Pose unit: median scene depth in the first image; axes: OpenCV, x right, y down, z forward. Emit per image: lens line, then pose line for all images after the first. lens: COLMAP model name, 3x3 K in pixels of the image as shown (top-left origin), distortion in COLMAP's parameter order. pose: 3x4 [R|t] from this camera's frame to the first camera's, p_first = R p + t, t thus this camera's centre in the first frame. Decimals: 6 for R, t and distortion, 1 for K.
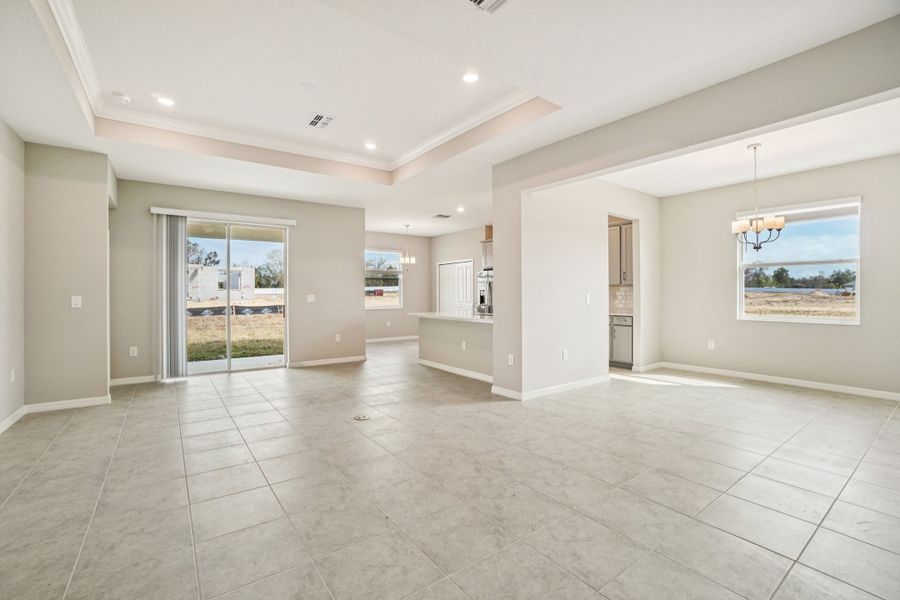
lens RADIAL K [[397.2, 0, 448.7], [0, 397.2, 294.0], [0, 0, 1]] dist [-0.061505, 0.022806]
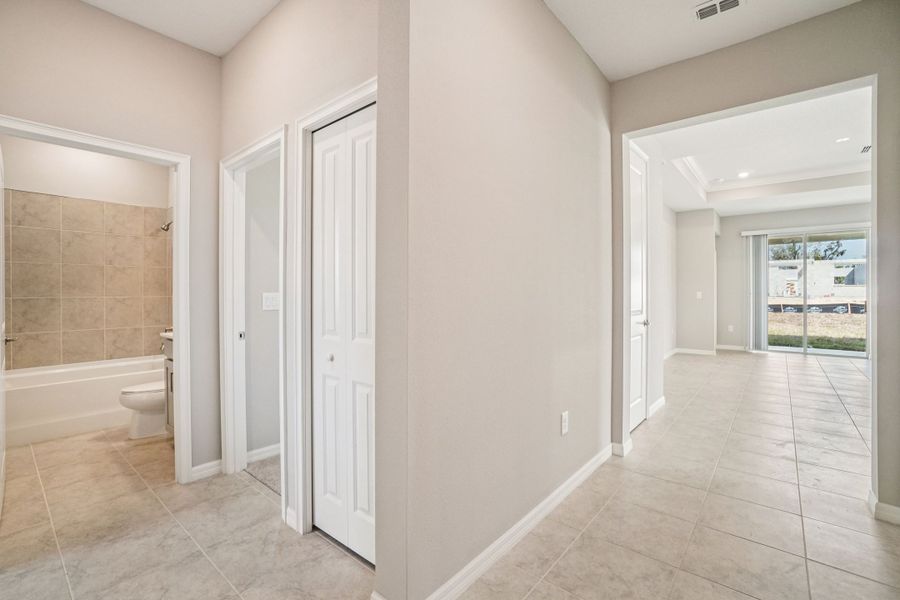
lens RADIAL K [[397.2, 0, 448.7], [0, 397.2, 294.0], [0, 0, 1]] dist [-0.061505, 0.022806]
pose [[0.230009, 0.005197, -0.973175, 0.401512], [0.002746, 0.999978, 0.005989, 0.000145], [0.973185, -0.004050, 0.229990, -0.424789]]
